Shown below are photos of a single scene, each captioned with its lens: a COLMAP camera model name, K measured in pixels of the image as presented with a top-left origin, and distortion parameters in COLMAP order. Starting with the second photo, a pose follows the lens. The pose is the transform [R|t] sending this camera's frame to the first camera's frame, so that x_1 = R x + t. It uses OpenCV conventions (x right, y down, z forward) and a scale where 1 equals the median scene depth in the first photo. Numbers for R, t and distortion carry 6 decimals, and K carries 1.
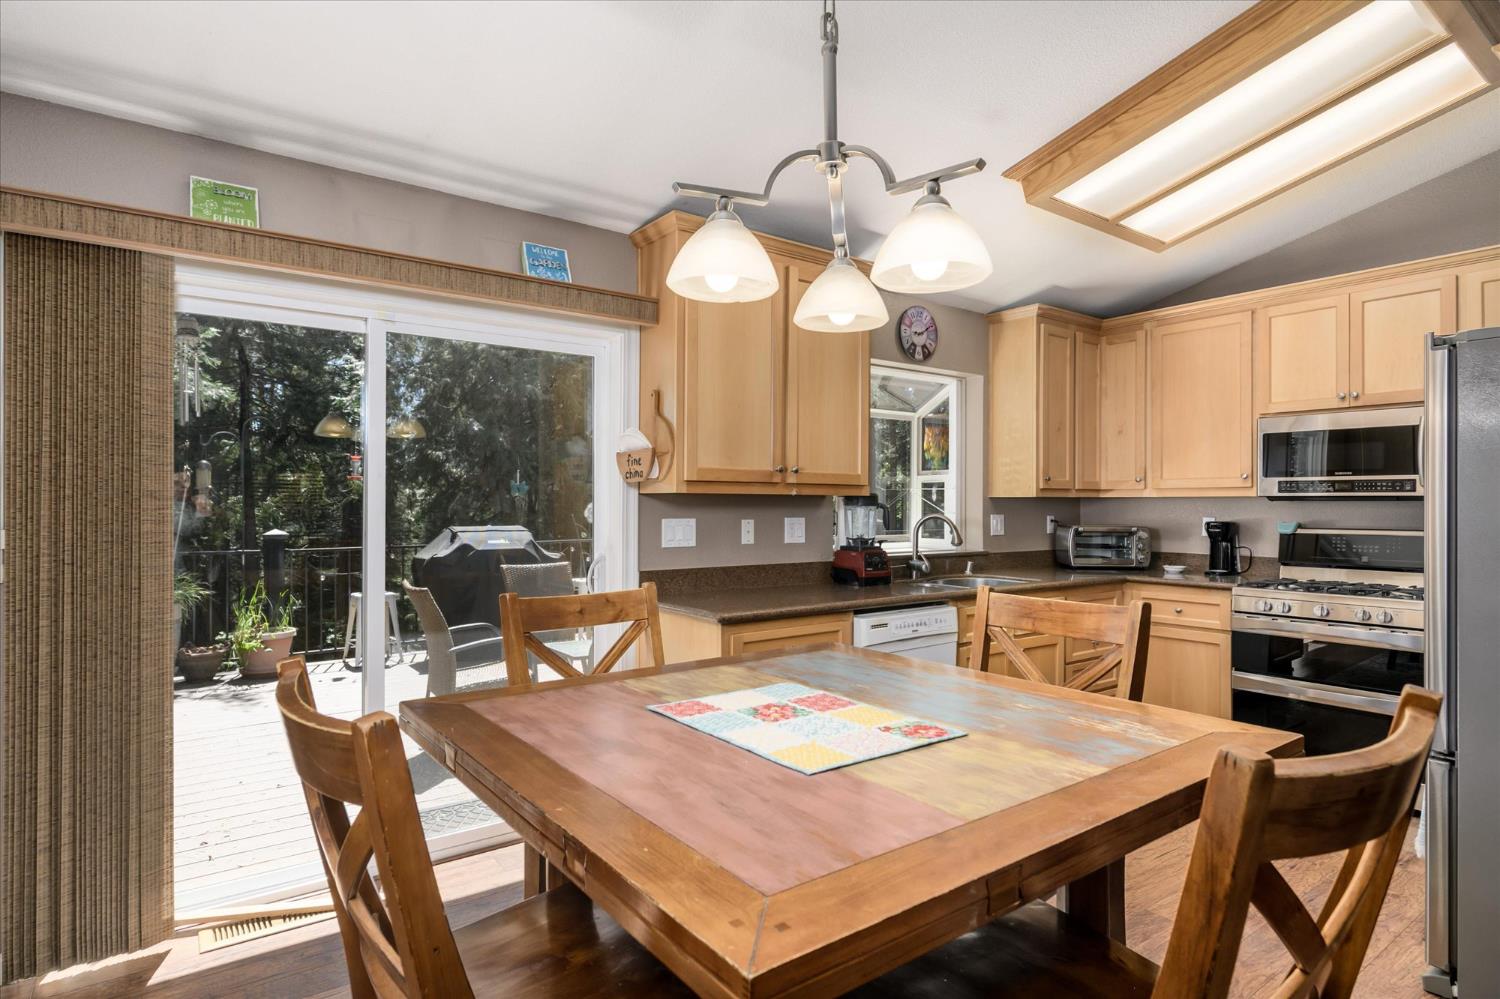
lens RADIAL K [[810.6, 0, 734.5], [0, 810.6, 519.6], [0, 0, 1]] dist [-0.005609, -0.000100]
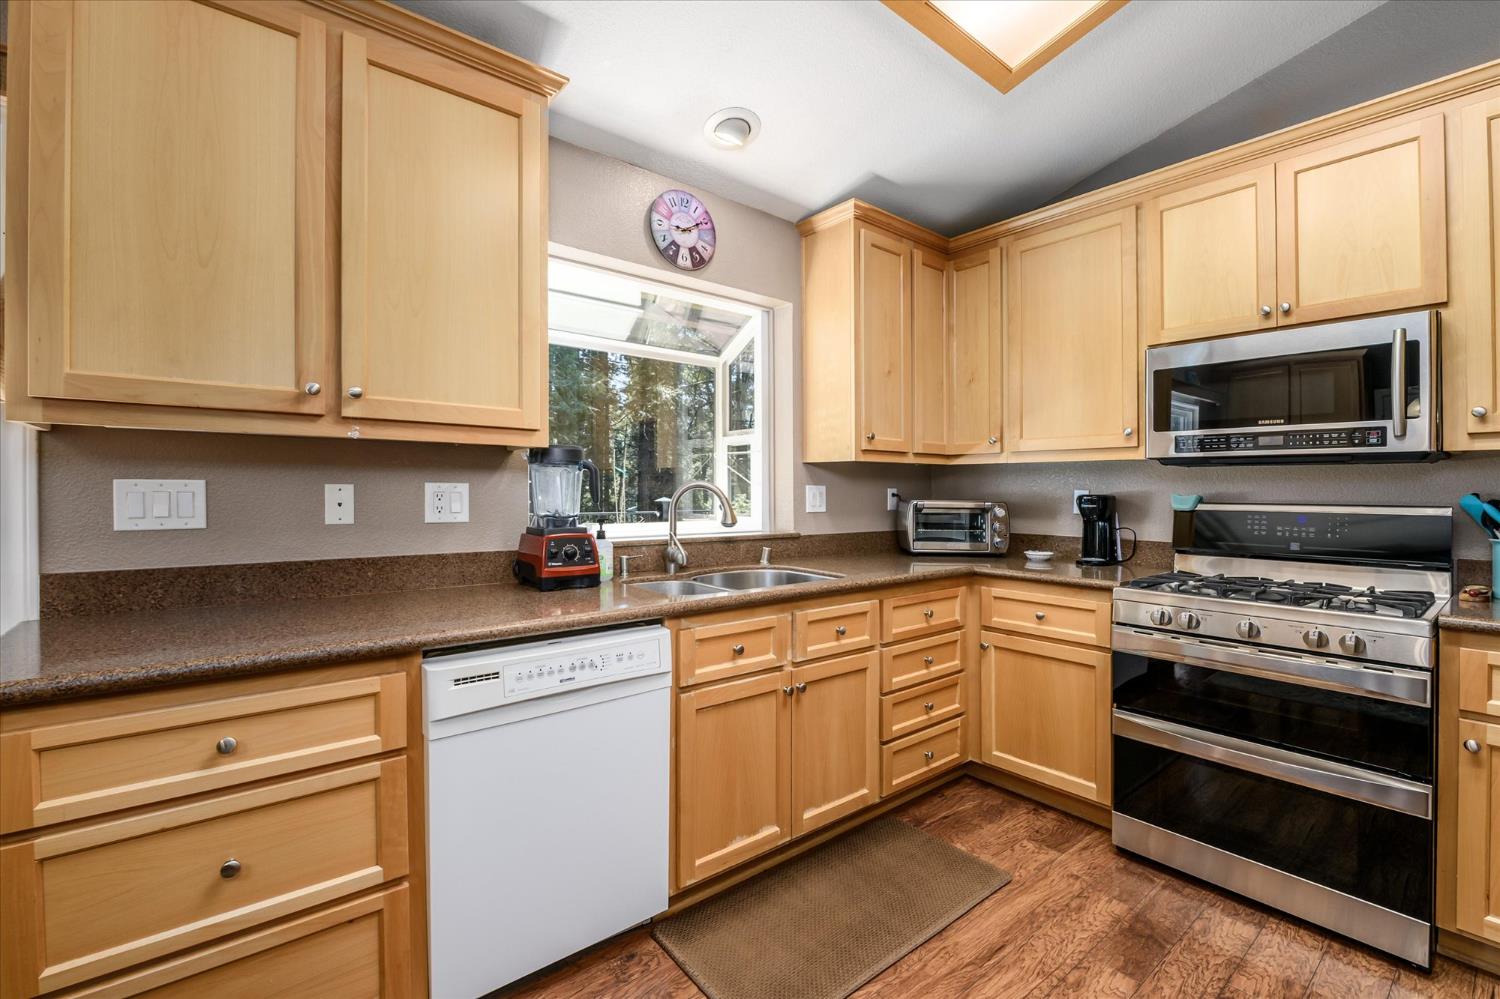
lens RADIAL K [[646.8, 0, 745.5], [0, 646.8, 492.0], [0, 0, 1]] dist [-0.009949, -0.001056]
pose [[0.999130, 0.003865, 0.041522, 0.266747], [-0.003271, 0.999891, -0.014371, 0.010591], [-0.041573, 0.014223, 0.999034, 0.442563]]
